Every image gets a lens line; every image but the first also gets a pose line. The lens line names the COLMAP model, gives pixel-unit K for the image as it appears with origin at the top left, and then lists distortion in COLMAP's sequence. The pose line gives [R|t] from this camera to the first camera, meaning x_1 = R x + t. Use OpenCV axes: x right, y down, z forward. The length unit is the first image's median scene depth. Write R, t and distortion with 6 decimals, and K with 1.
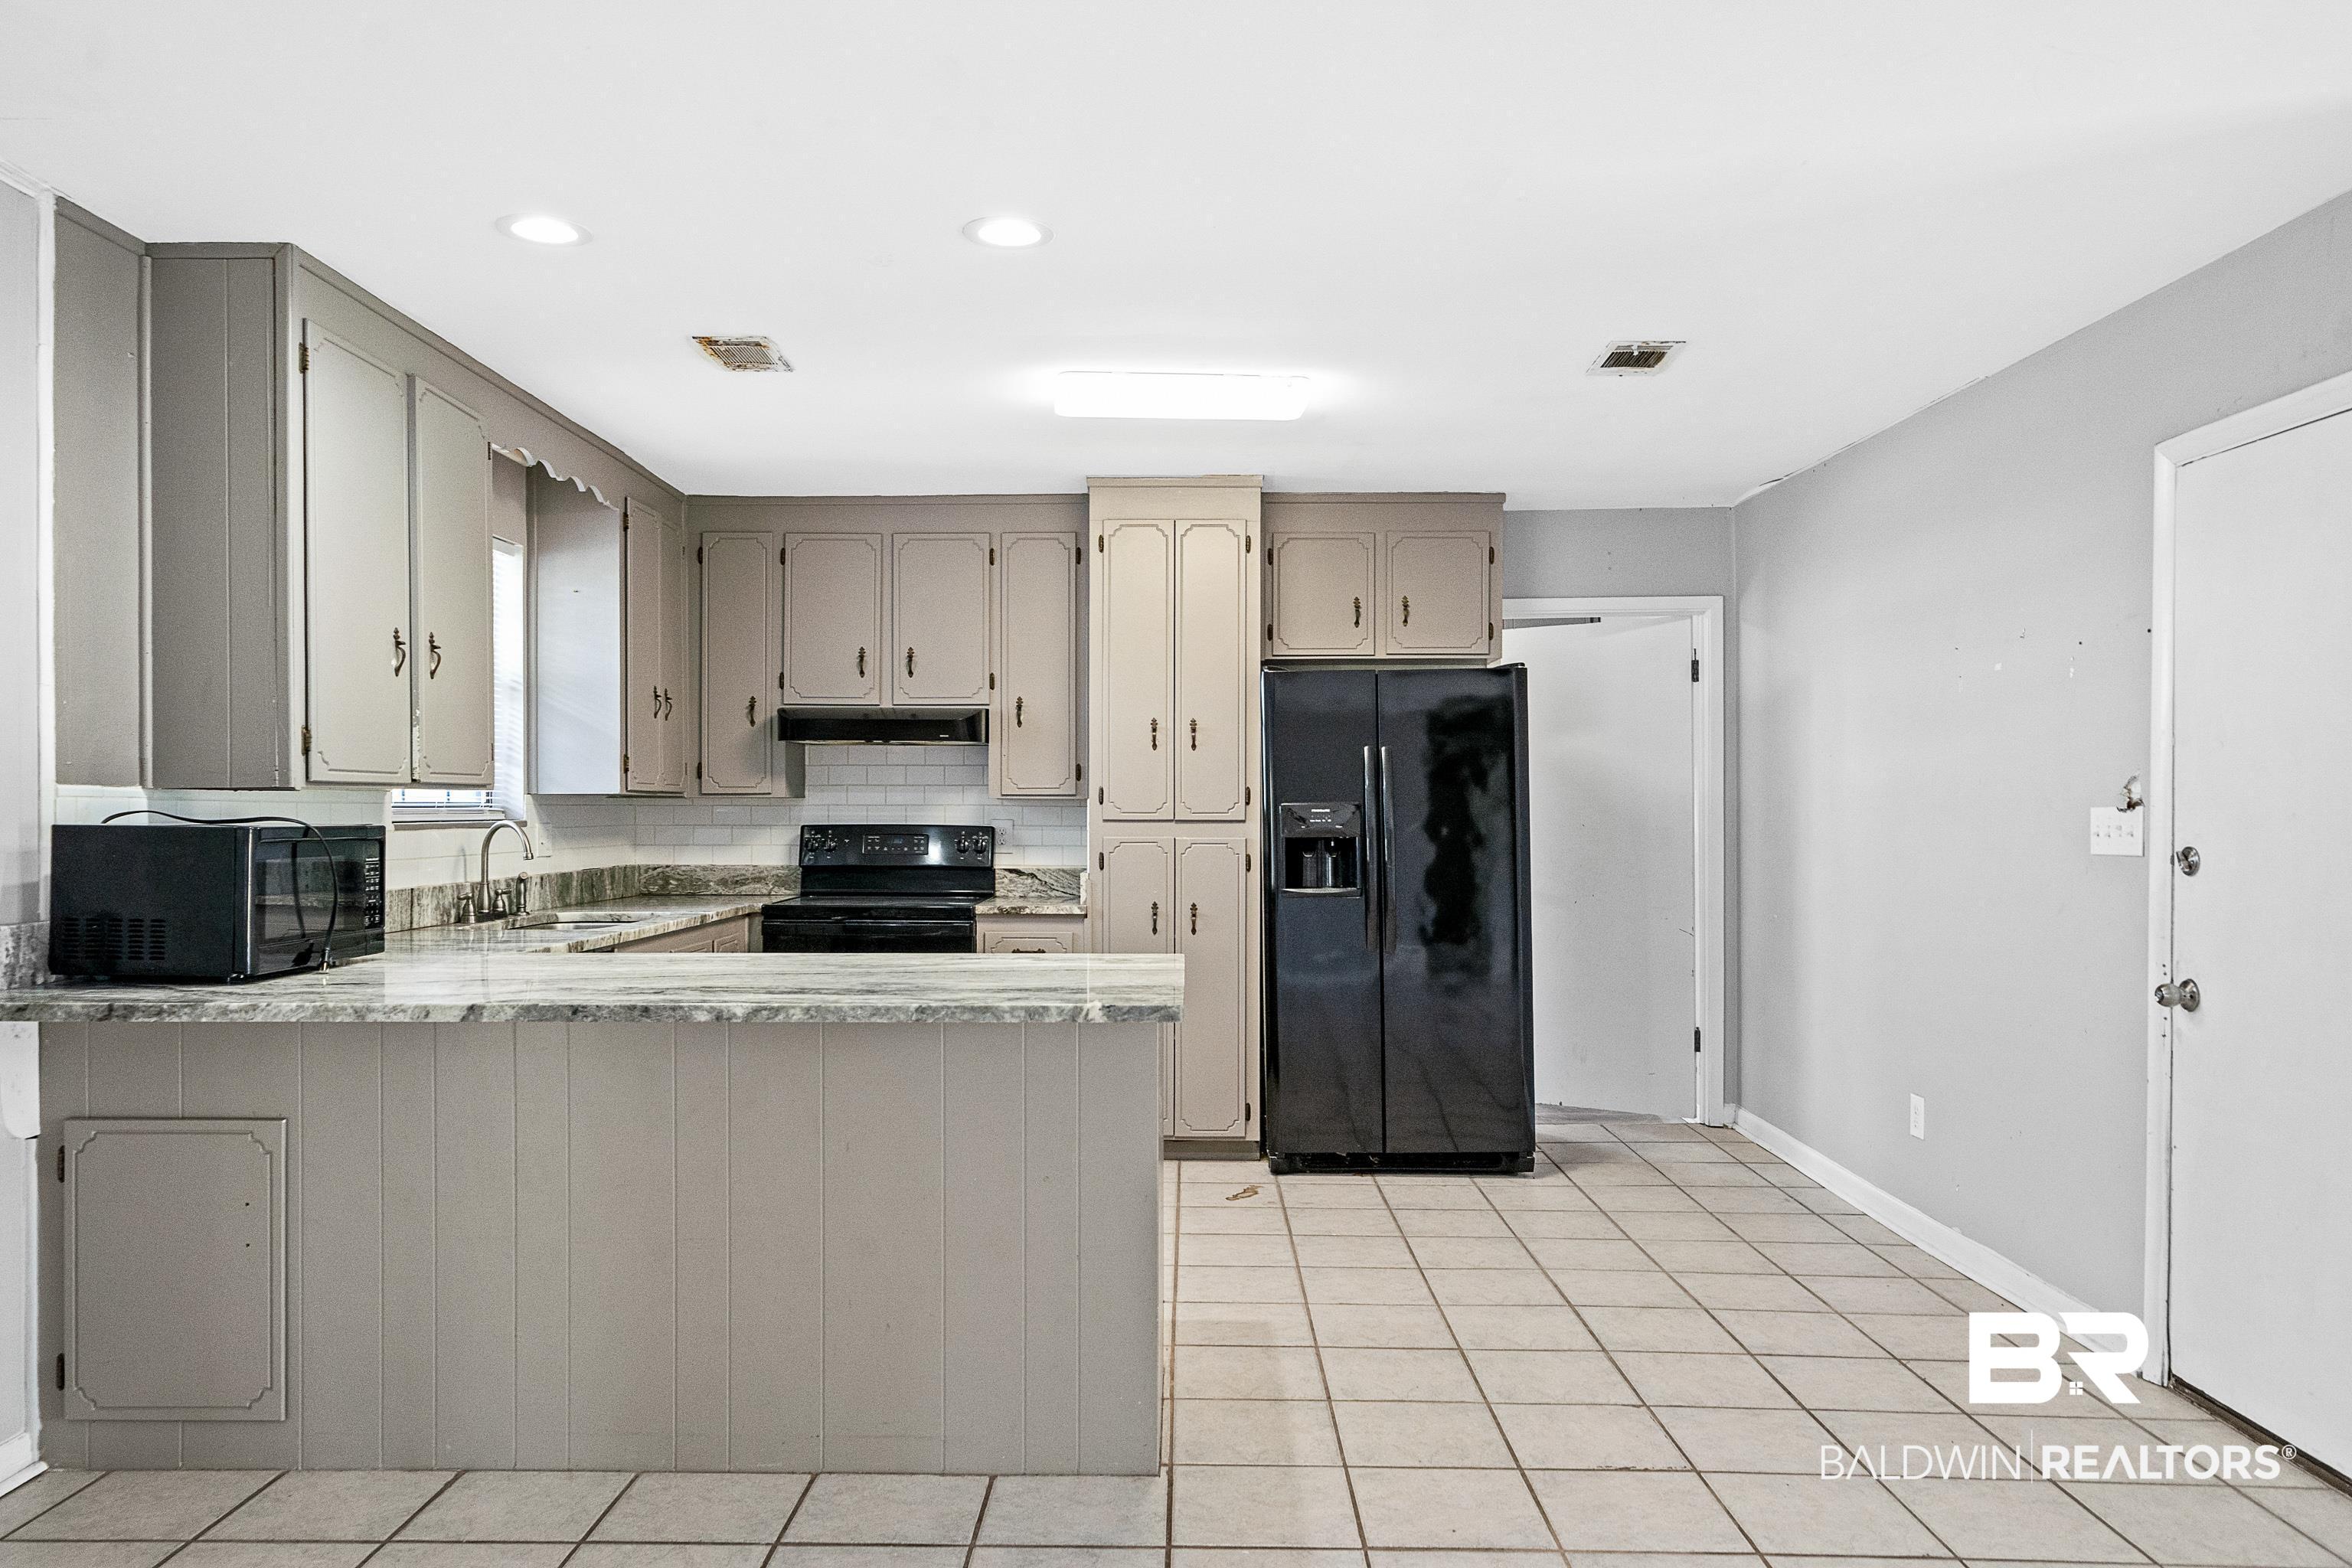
lens RADIAL K [[1562.3, 0, 1170.6], [0, 1562.3, 801.5], [0, 0, 1]] dist [0.007225, 0.001020]
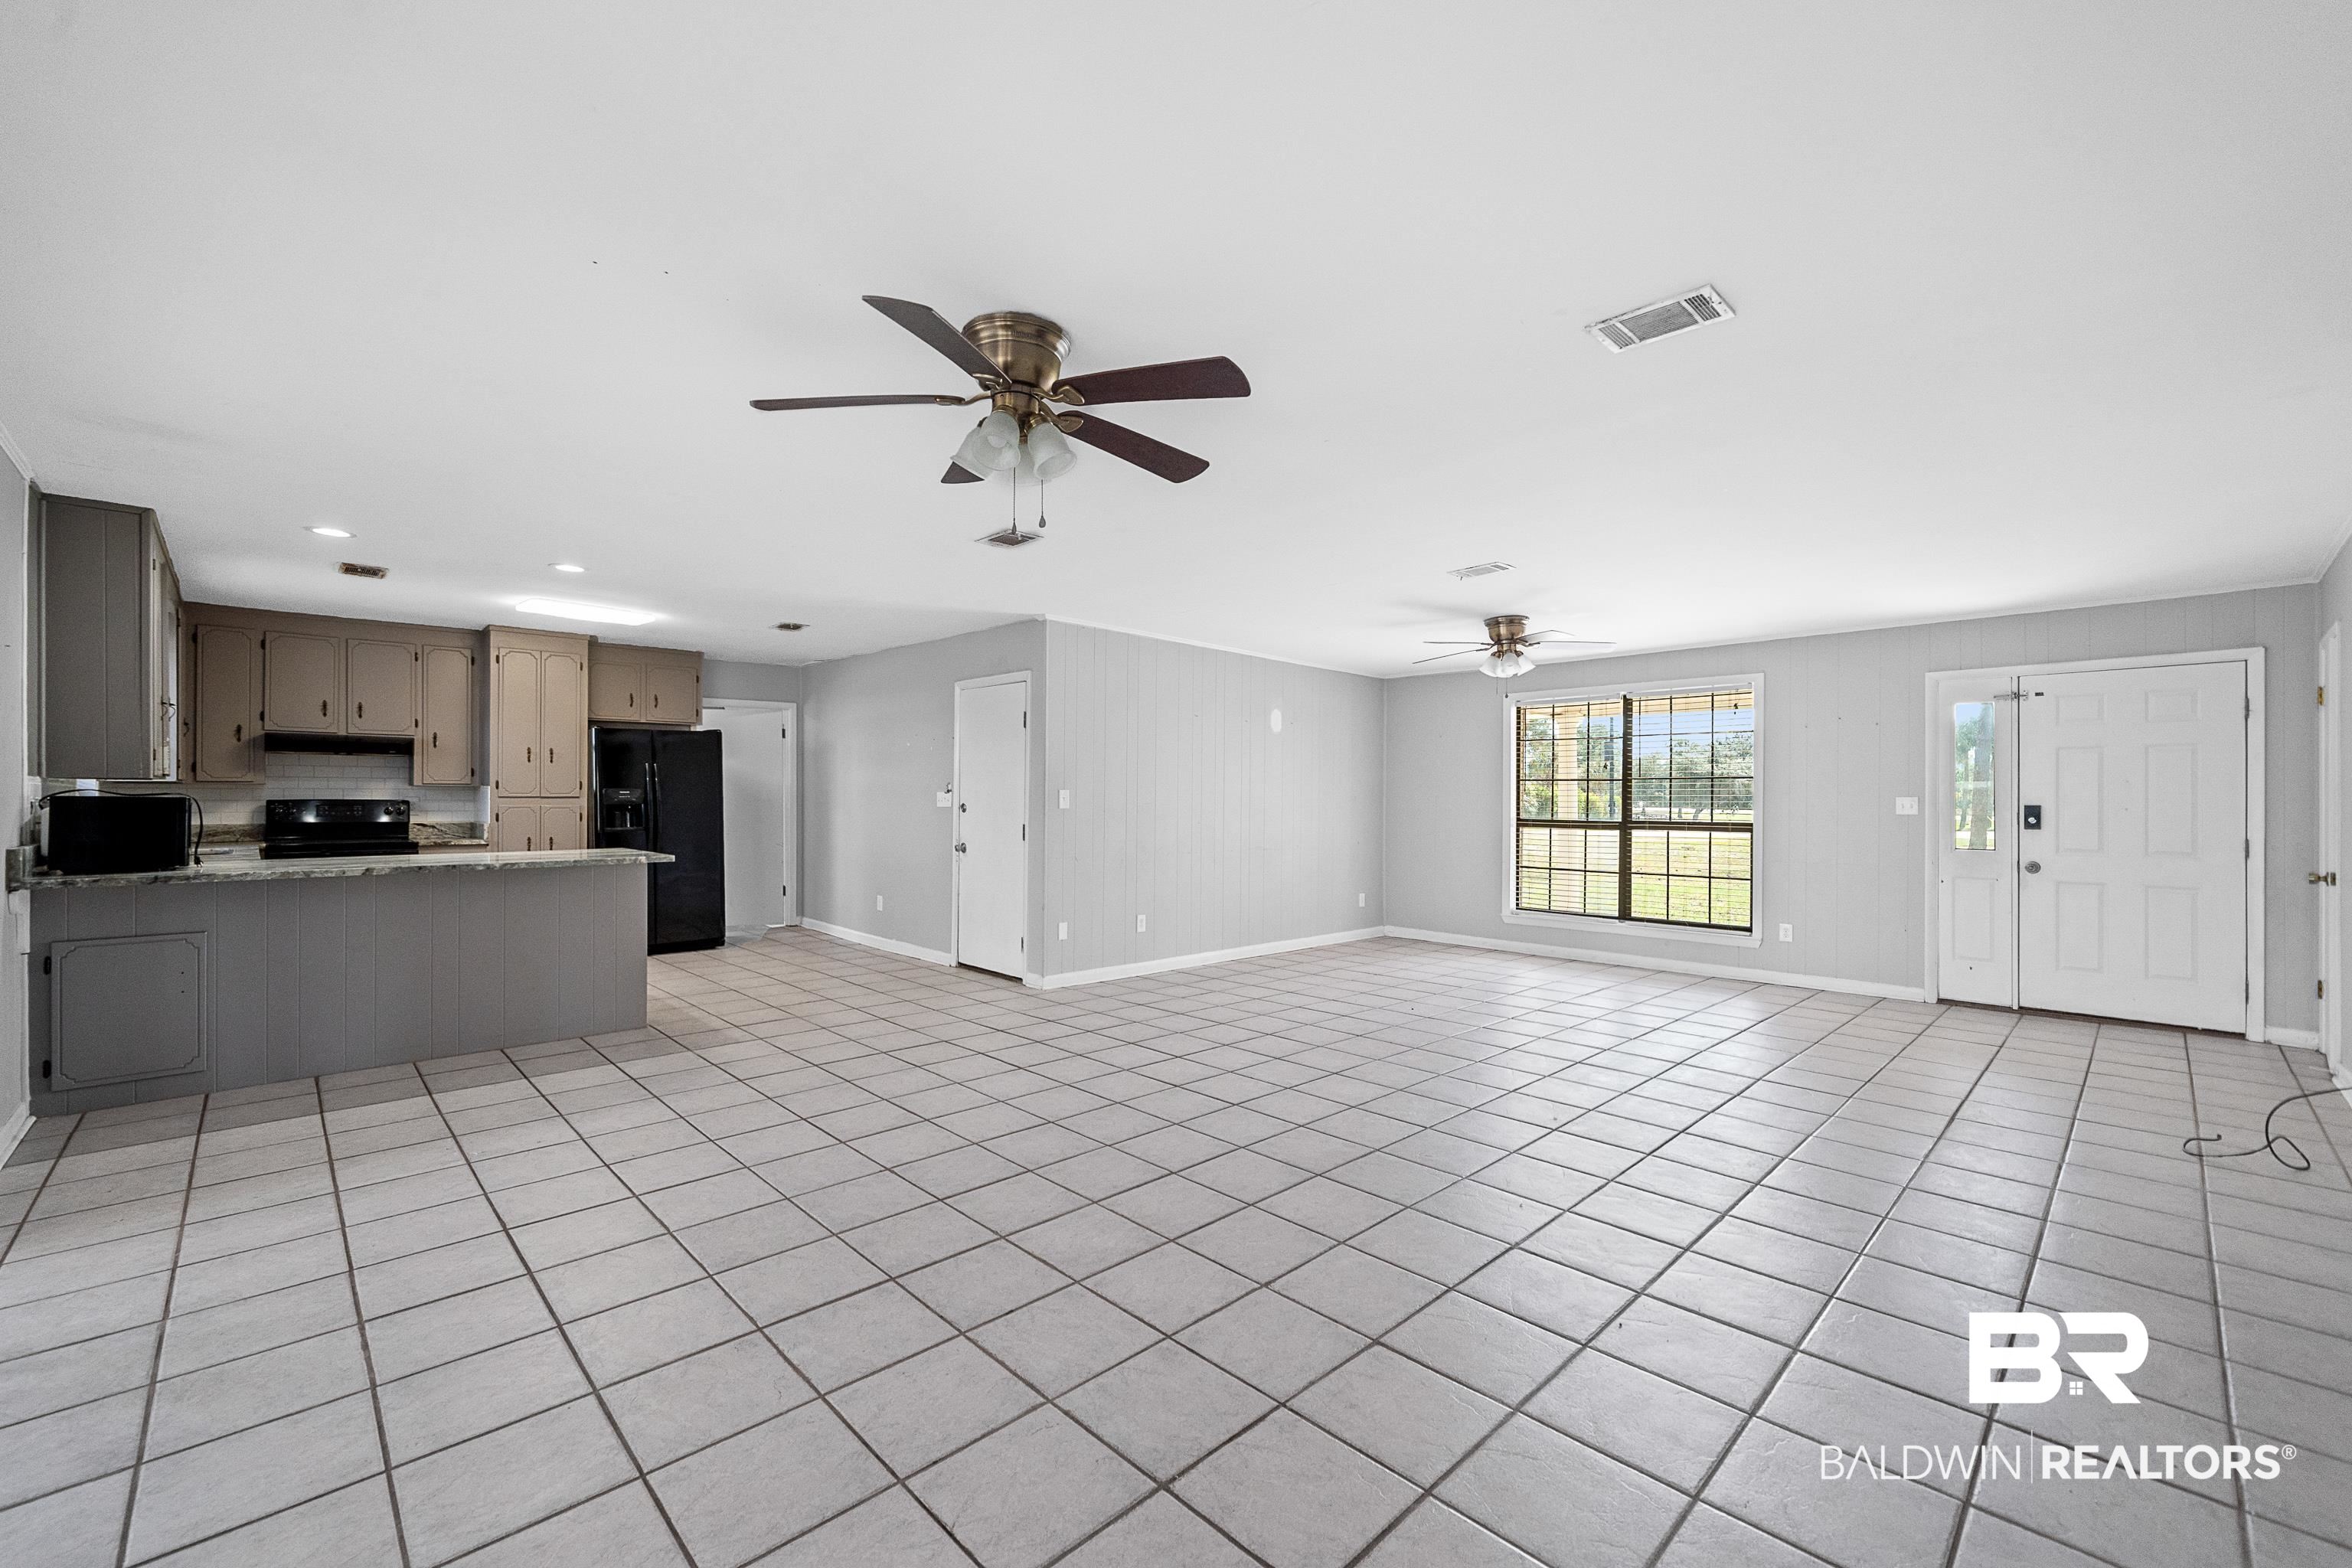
lens RADIAL K [[984.0, 0, 1192.7], [0, 984.0, 797.5], [0, 0, 1]] dist [-0.000410, 0.000304]
pose [[0.693784, 0.000057, 0.720183, -0.328391], [-0.005357, 0.999973, 0.005081, 0.001503], [-0.720163, -0.007383, 0.693765, -0.507658]]
